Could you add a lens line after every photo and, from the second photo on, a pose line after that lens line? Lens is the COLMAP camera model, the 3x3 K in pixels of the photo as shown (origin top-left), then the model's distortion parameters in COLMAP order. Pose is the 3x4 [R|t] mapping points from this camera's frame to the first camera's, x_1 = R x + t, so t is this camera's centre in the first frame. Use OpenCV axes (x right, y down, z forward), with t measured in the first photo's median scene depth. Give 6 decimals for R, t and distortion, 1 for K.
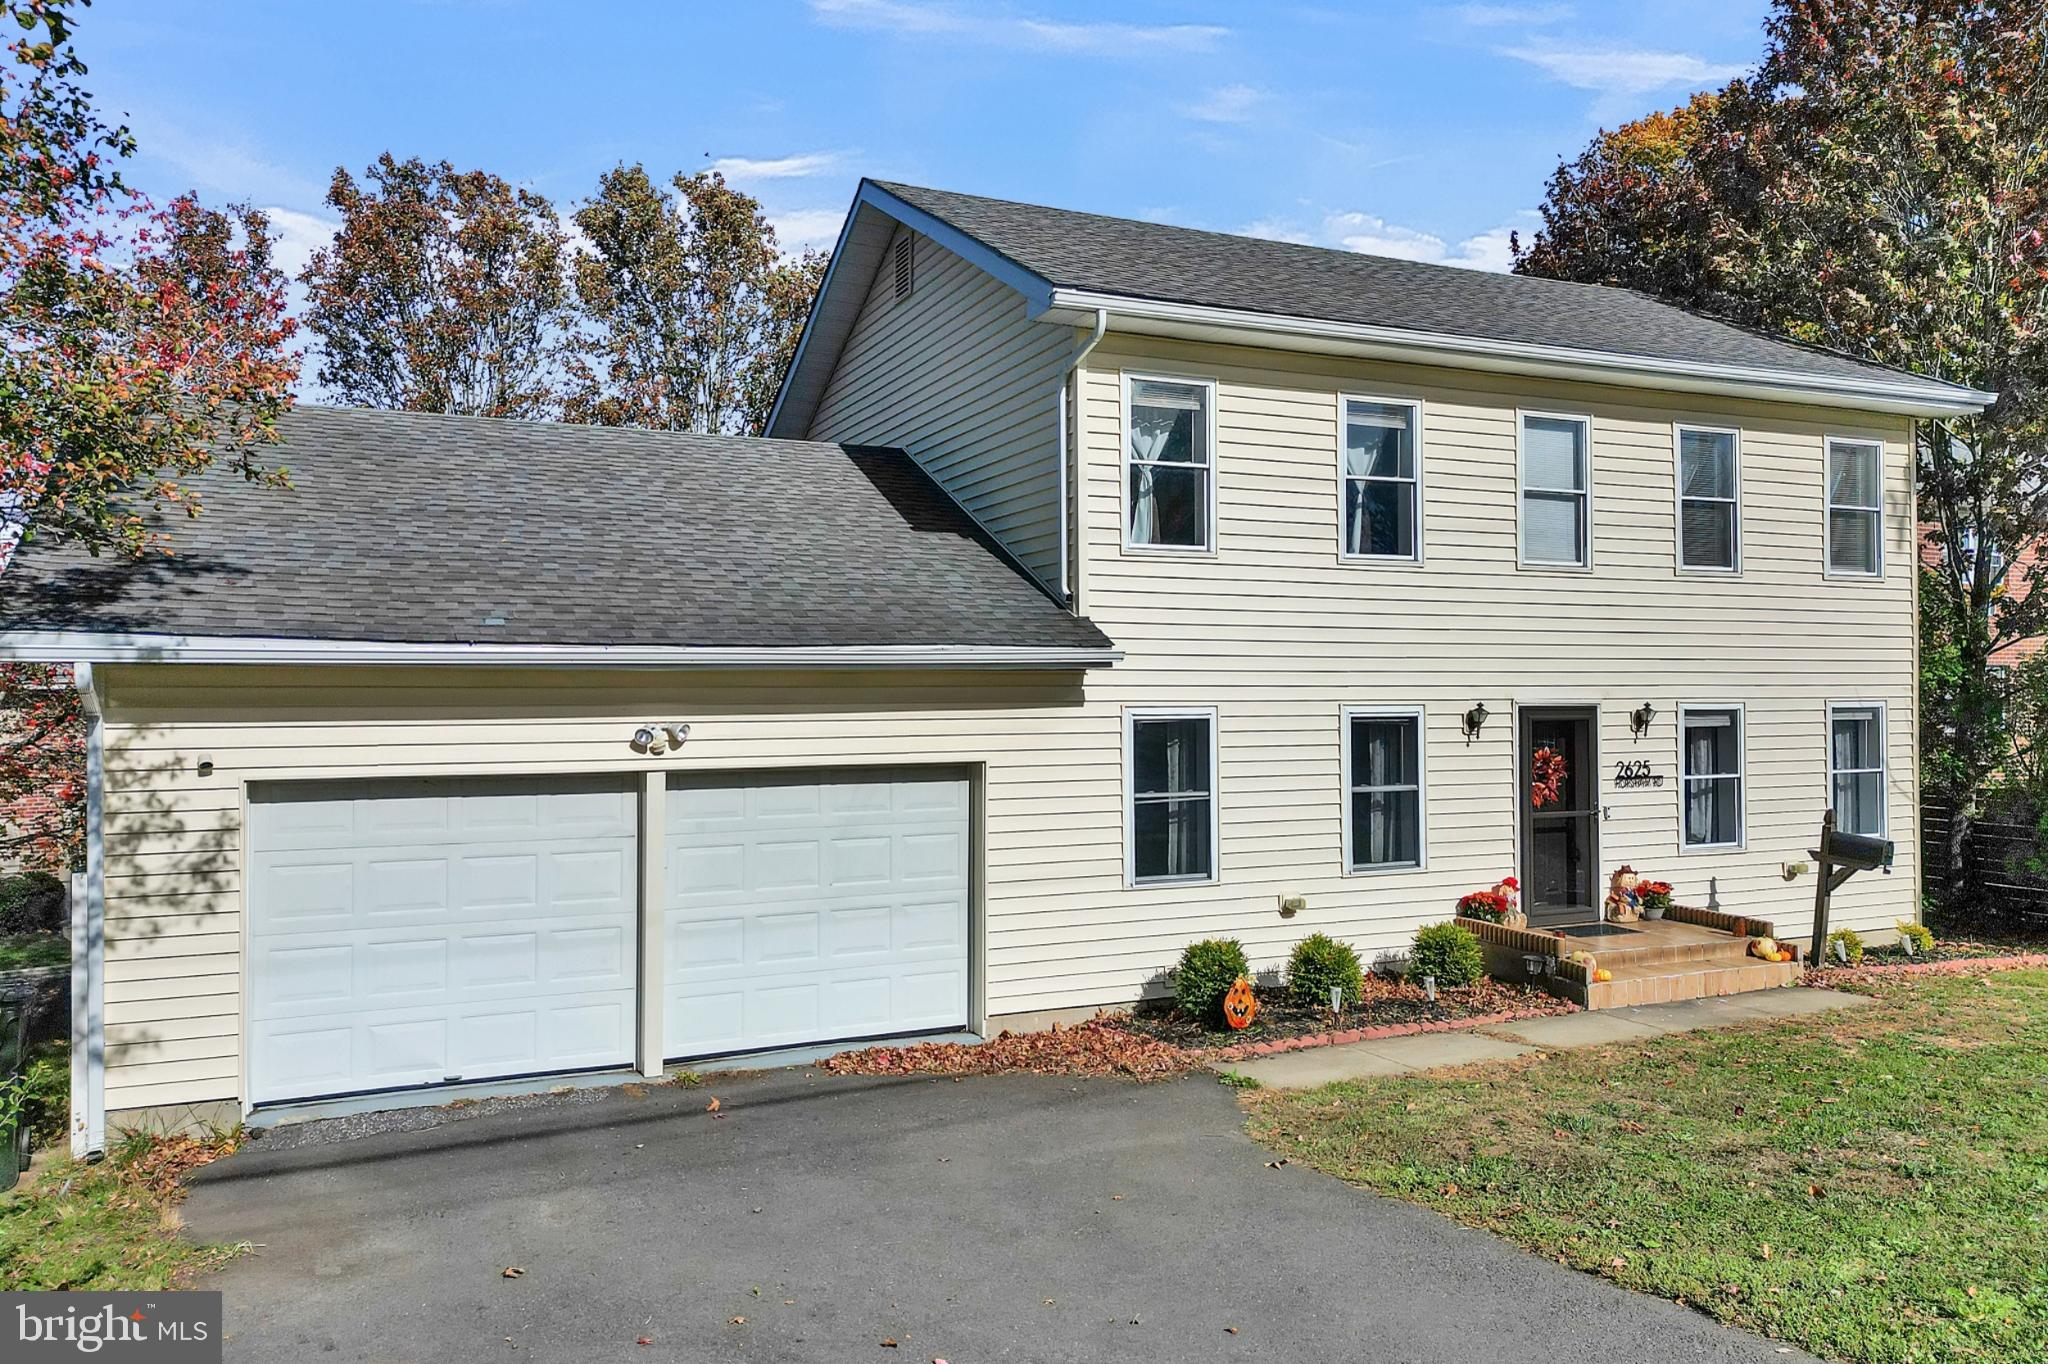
lens RADIAL K [[1467.0, 0, 1024.0], [0, 1467.0, 682.0], [0, 0, 1]] dist [0.105483, -0.132574]
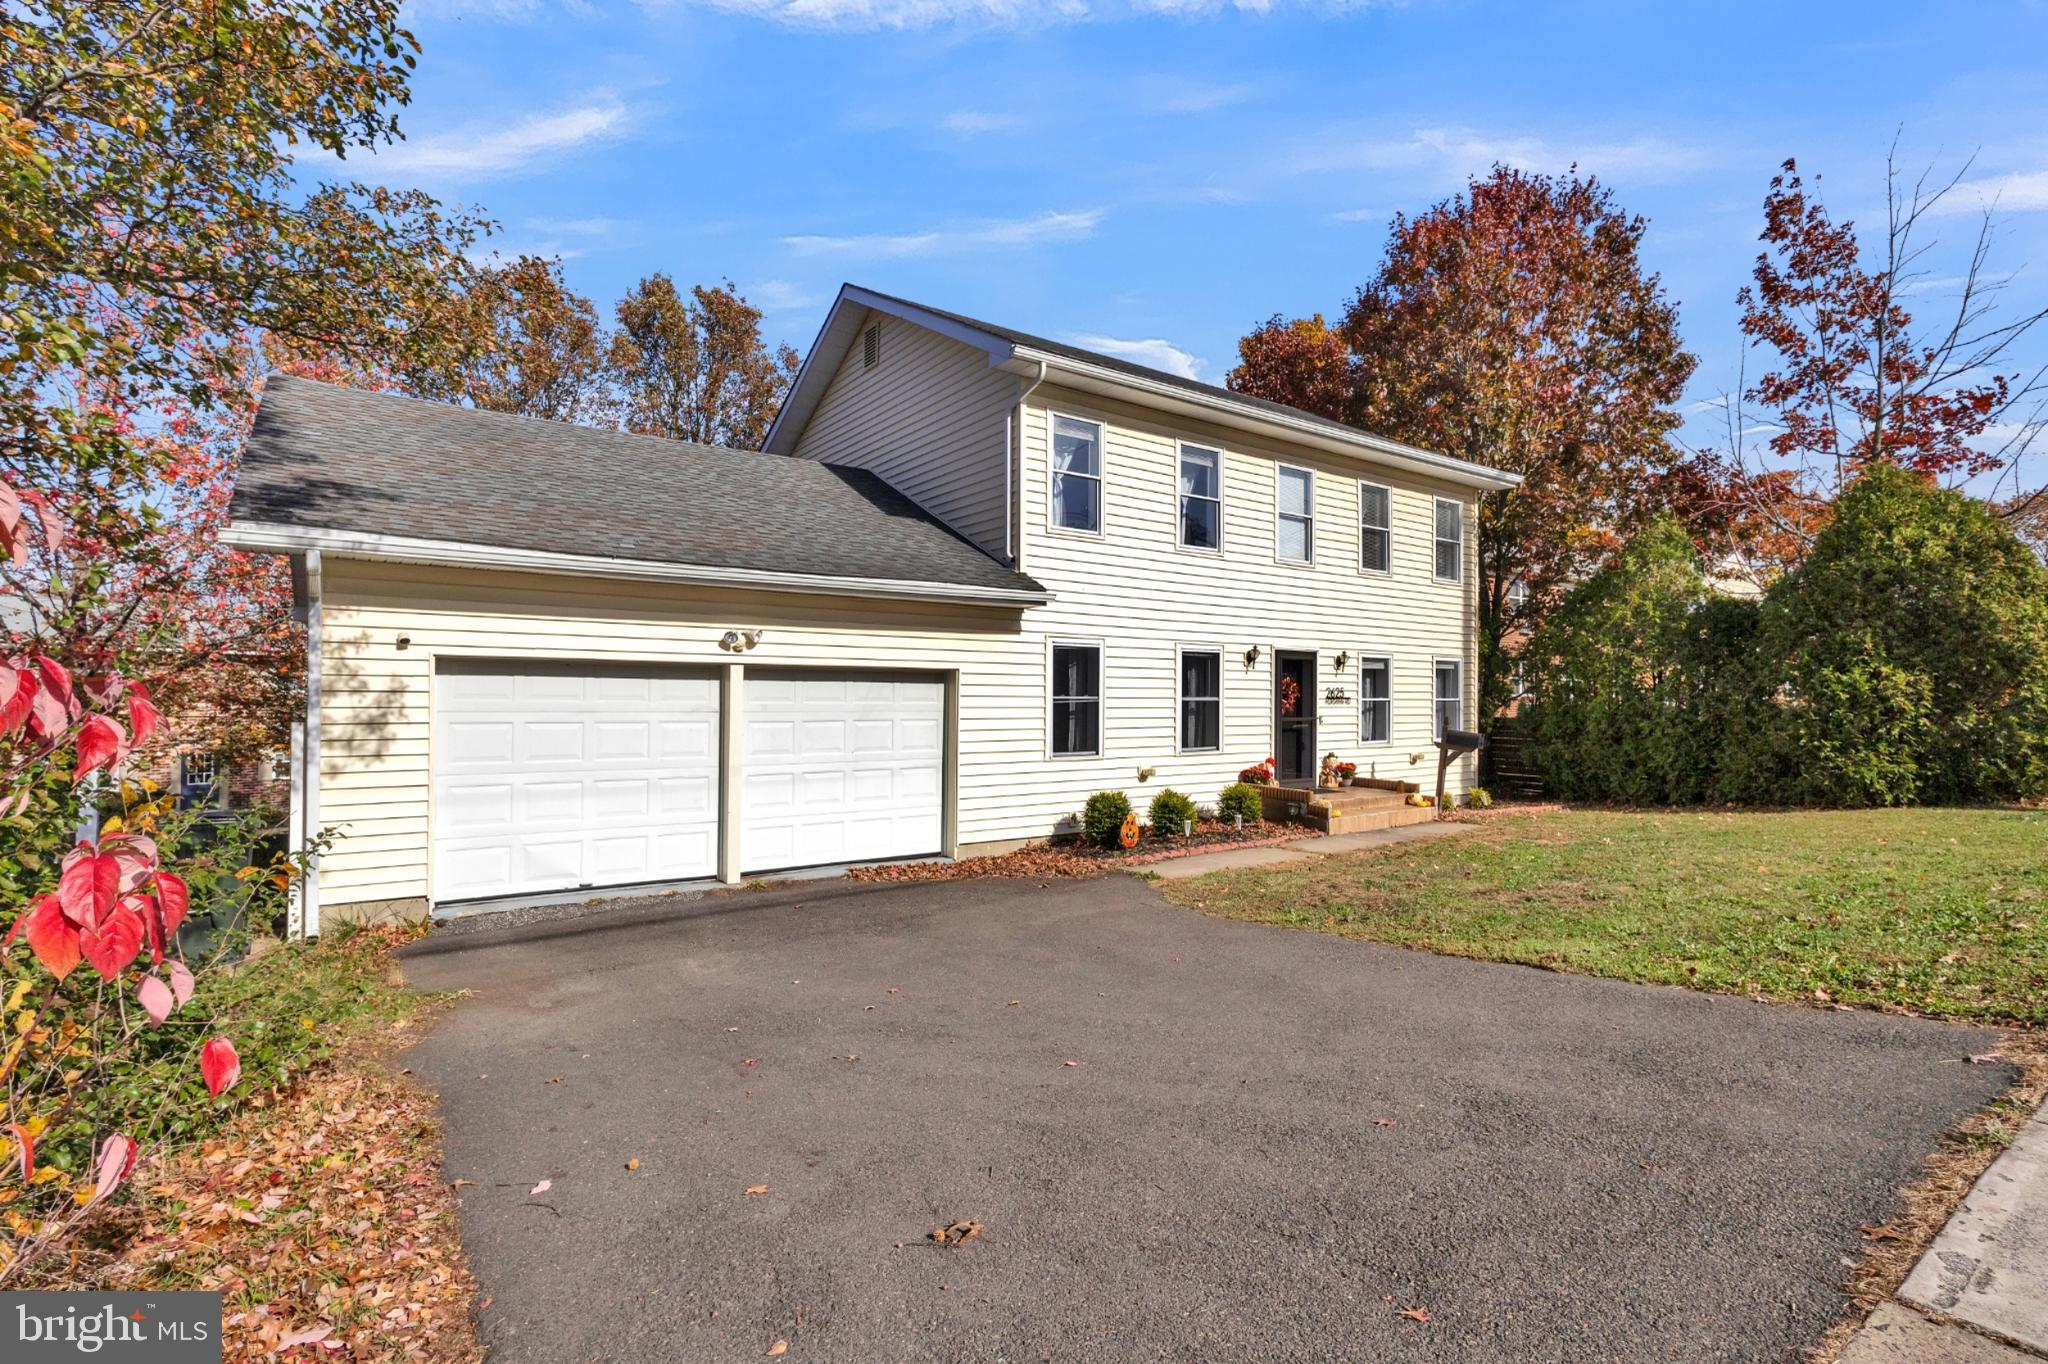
lens RADIAL K [[944.2, 0, 1016.3], [0, 944.2, 692.9], [0, 0, 1]] dist [0.002963, 0.000400]
pose [[0.983047, 0.011403, 0.183002, -0.132378], [-0.011539, 0.999933, -0.000324, 0.072934], [-0.182993, -0.001793, 0.983113, 0.072960]]
